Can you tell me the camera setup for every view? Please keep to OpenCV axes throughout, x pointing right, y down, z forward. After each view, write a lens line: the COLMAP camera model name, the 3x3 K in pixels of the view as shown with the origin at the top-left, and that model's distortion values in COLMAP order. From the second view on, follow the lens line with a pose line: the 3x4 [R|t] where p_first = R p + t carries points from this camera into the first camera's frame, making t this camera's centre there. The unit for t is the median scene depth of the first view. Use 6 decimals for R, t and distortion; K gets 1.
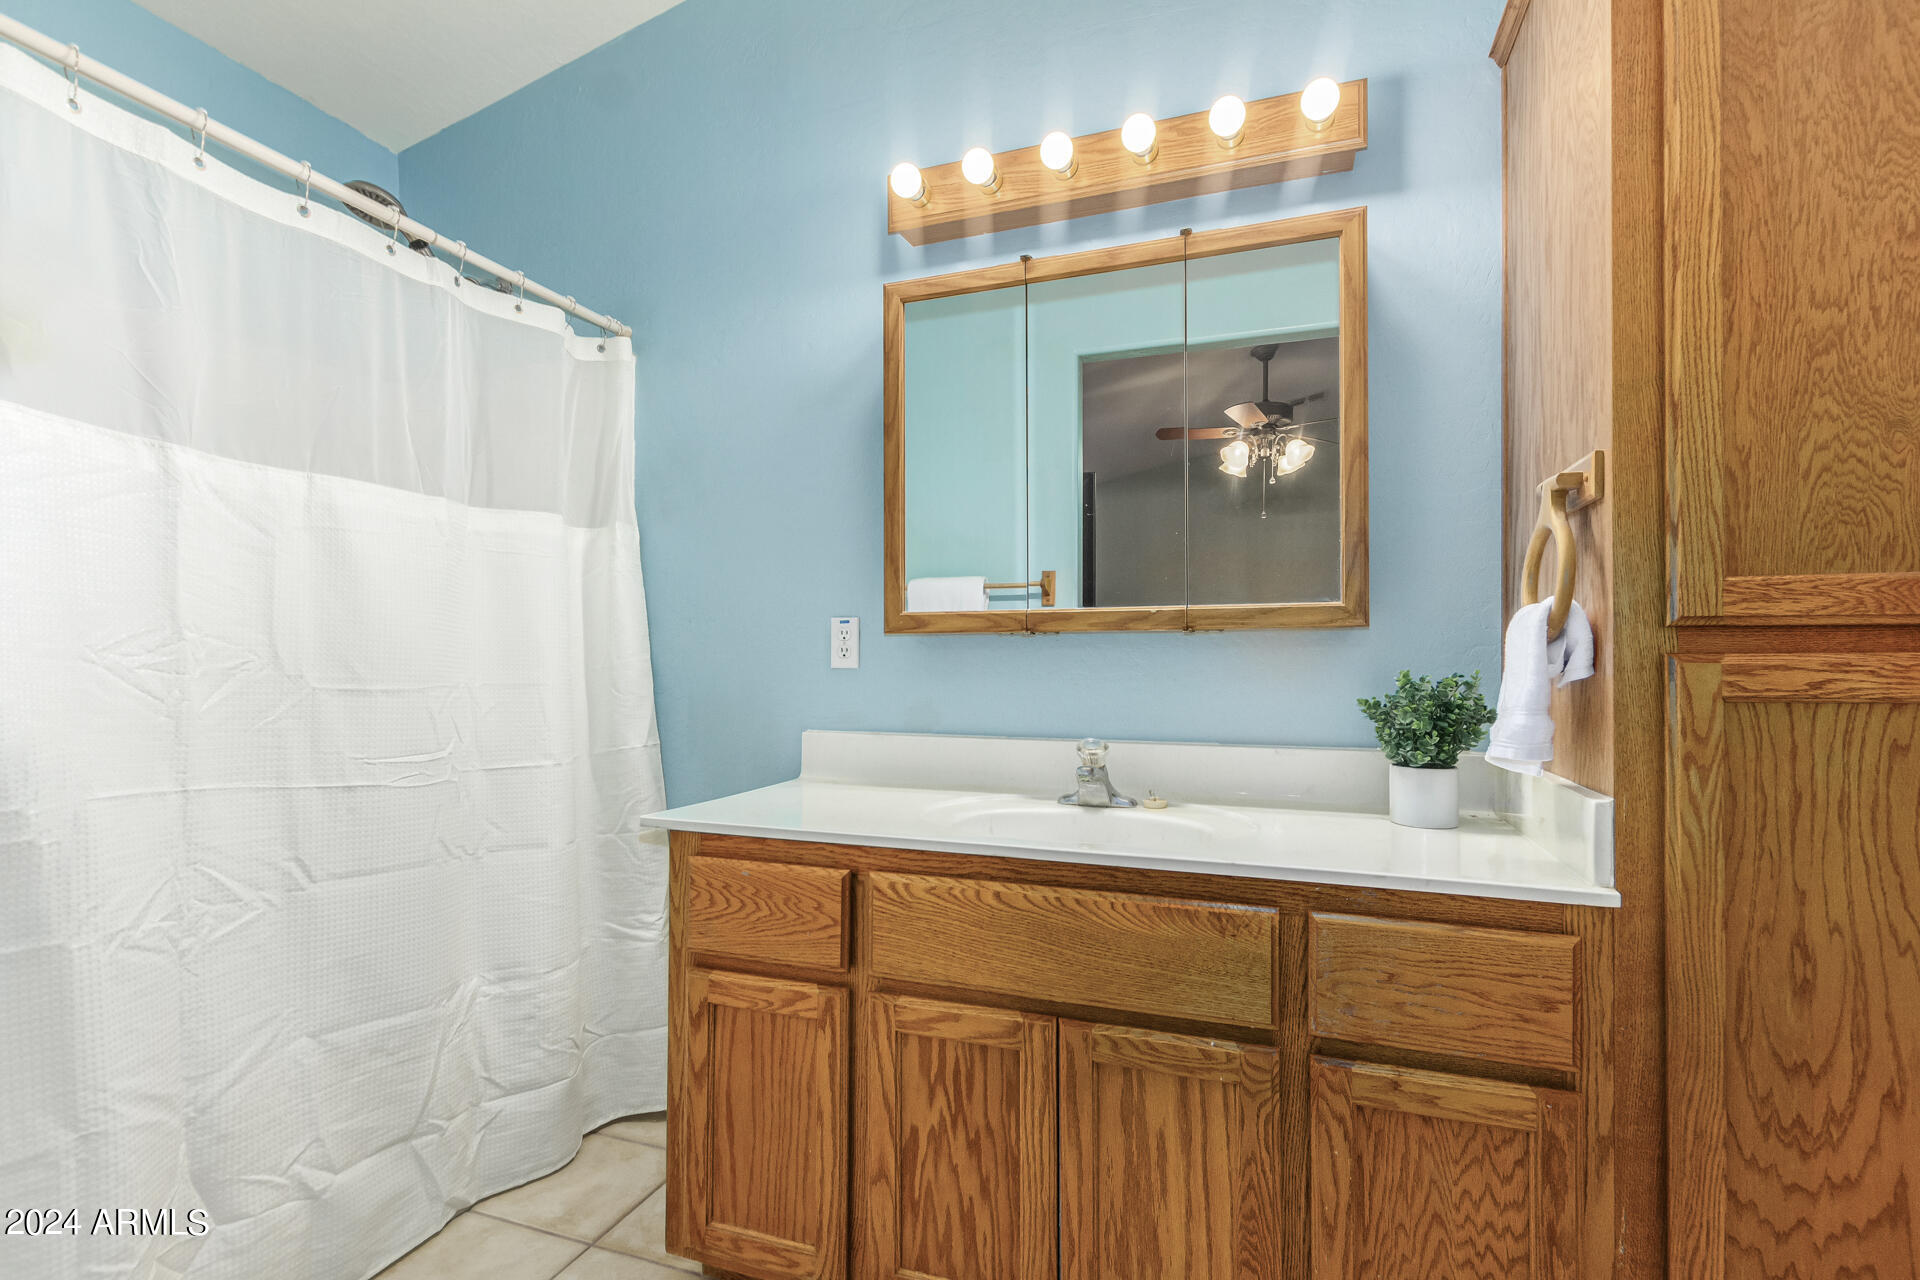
lens RADIAL K [[886.0, 0, 958.1], [0, 886.0, 660.3], [0, 0, 1]] dist [0.003583, -0.004981]
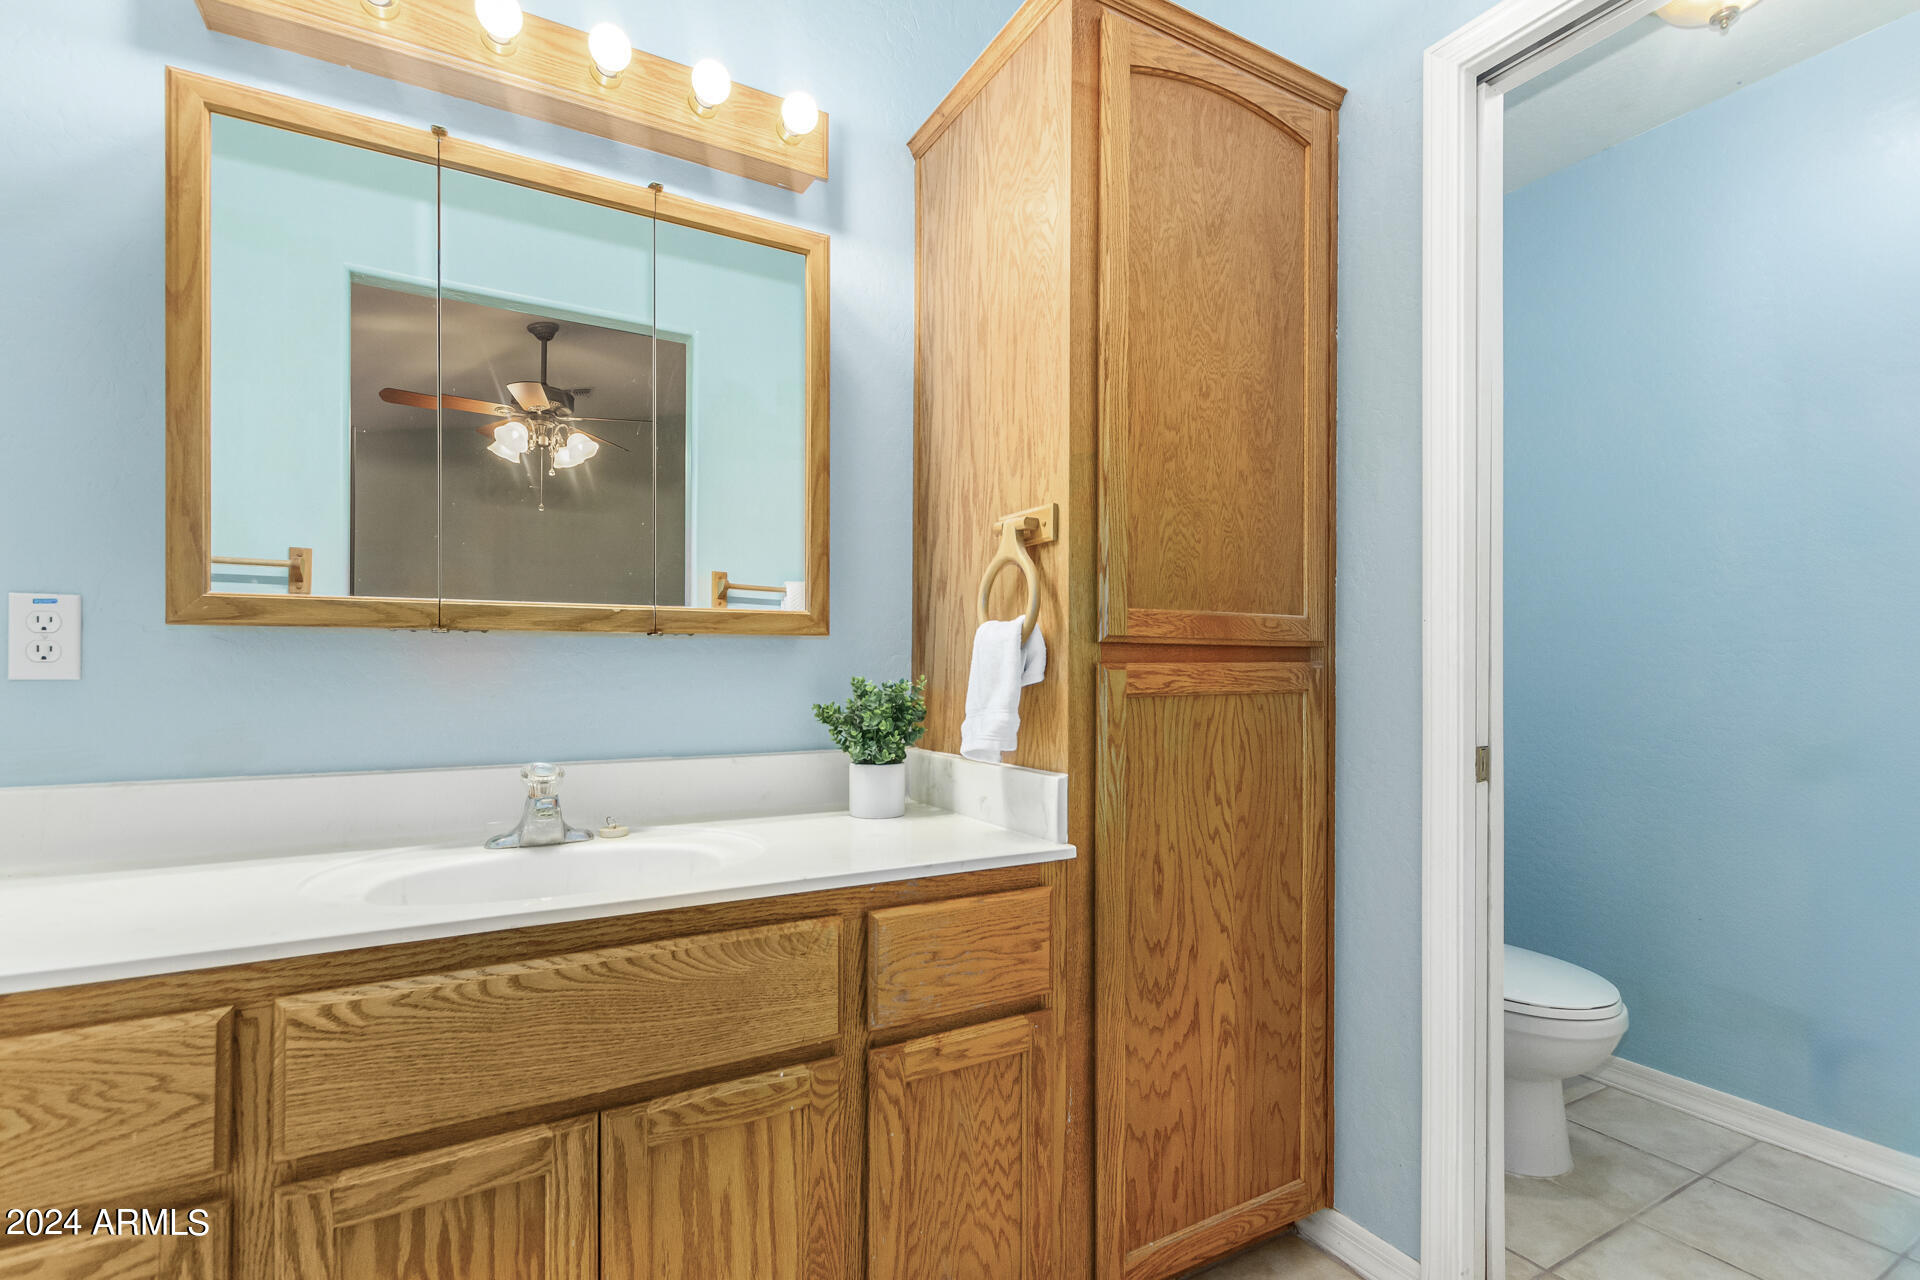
lens RADIAL K [[891.8, 0, 964.0], [0, 891.8, 670.6], [0, 0, 1]] dist [-0.000256, -0.000328]
pose [[0.641649, -0.002995, 0.766993, -0.316584], [-0.001792, 0.999984, 0.005405, -0.001911], [-0.766997, -0.004843, 0.641633, 0.247087]]
